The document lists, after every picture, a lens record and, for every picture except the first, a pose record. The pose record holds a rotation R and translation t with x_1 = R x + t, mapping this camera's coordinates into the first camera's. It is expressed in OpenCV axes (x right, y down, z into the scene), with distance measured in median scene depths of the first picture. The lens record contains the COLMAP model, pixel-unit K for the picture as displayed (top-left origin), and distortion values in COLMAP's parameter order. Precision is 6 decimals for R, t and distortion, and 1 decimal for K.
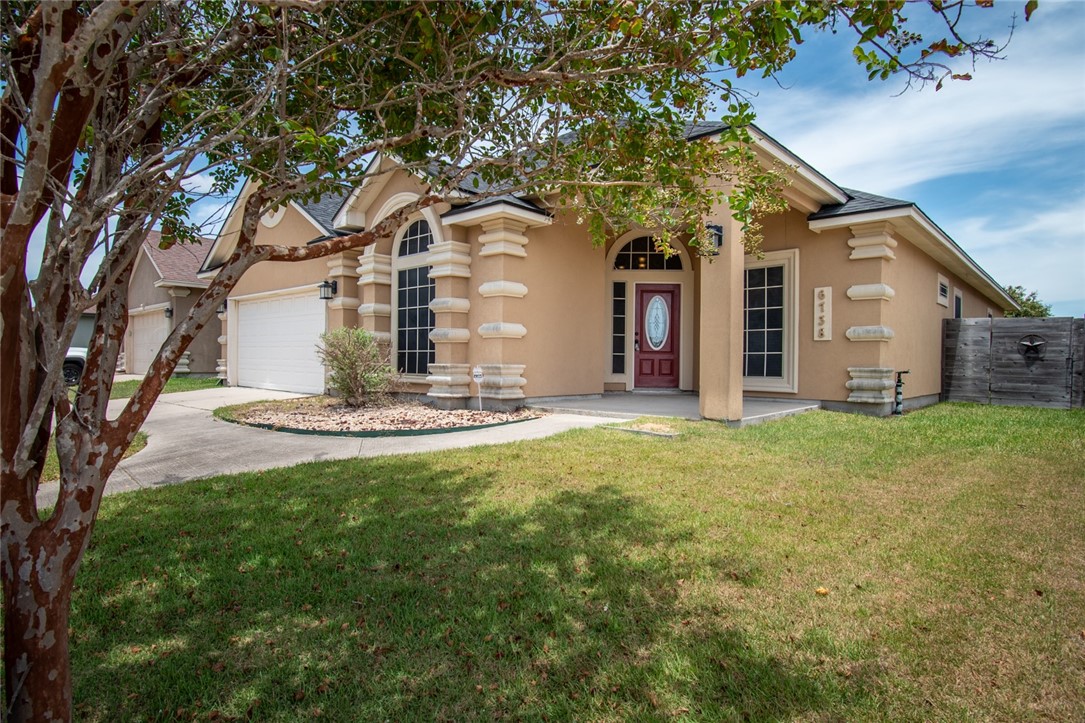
lens RADIAL K [[595.4, 0, 547.2], [0, 595.4, 355.5], [0, 0, 1]] dist [0.000383, 0.000414]
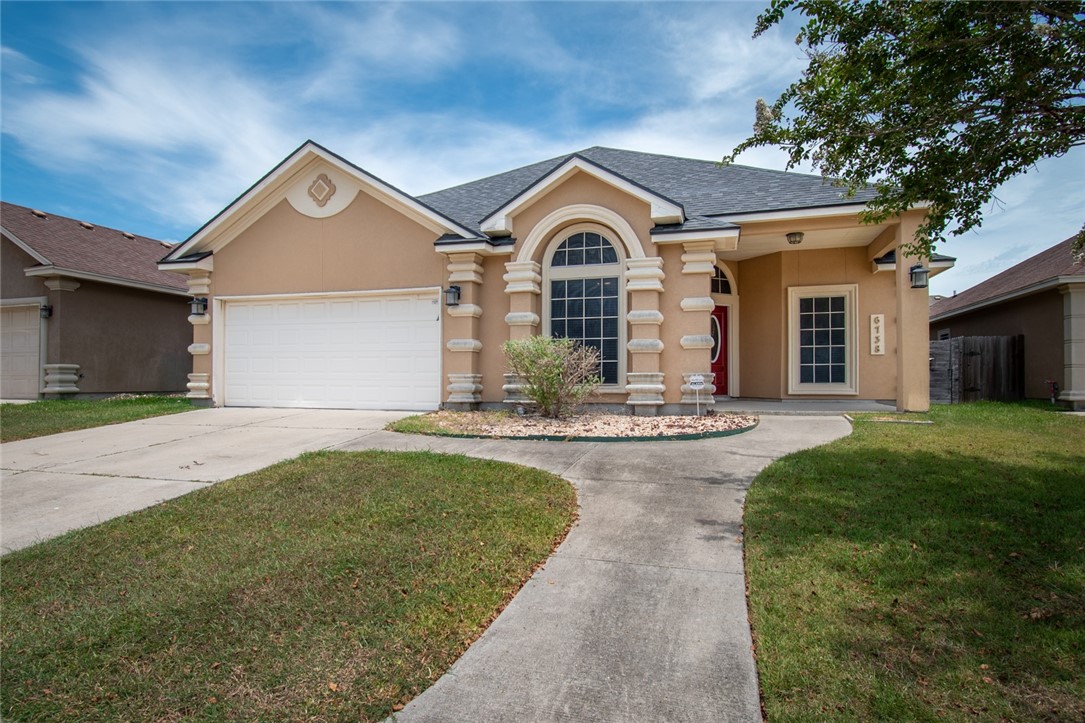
lens RADIAL K [[595.4, 0, 548.2], [0, 595.4, 372.6], [0, 0, 1]] dist [0.000383, 0.000414]
pose [[0.899371, -0.003002, 0.437177, -0.739740], [0.003900, 0.999992, -0.001156, 0.012843], [-0.437170, 0.002745, 0.899375, 0.120985]]
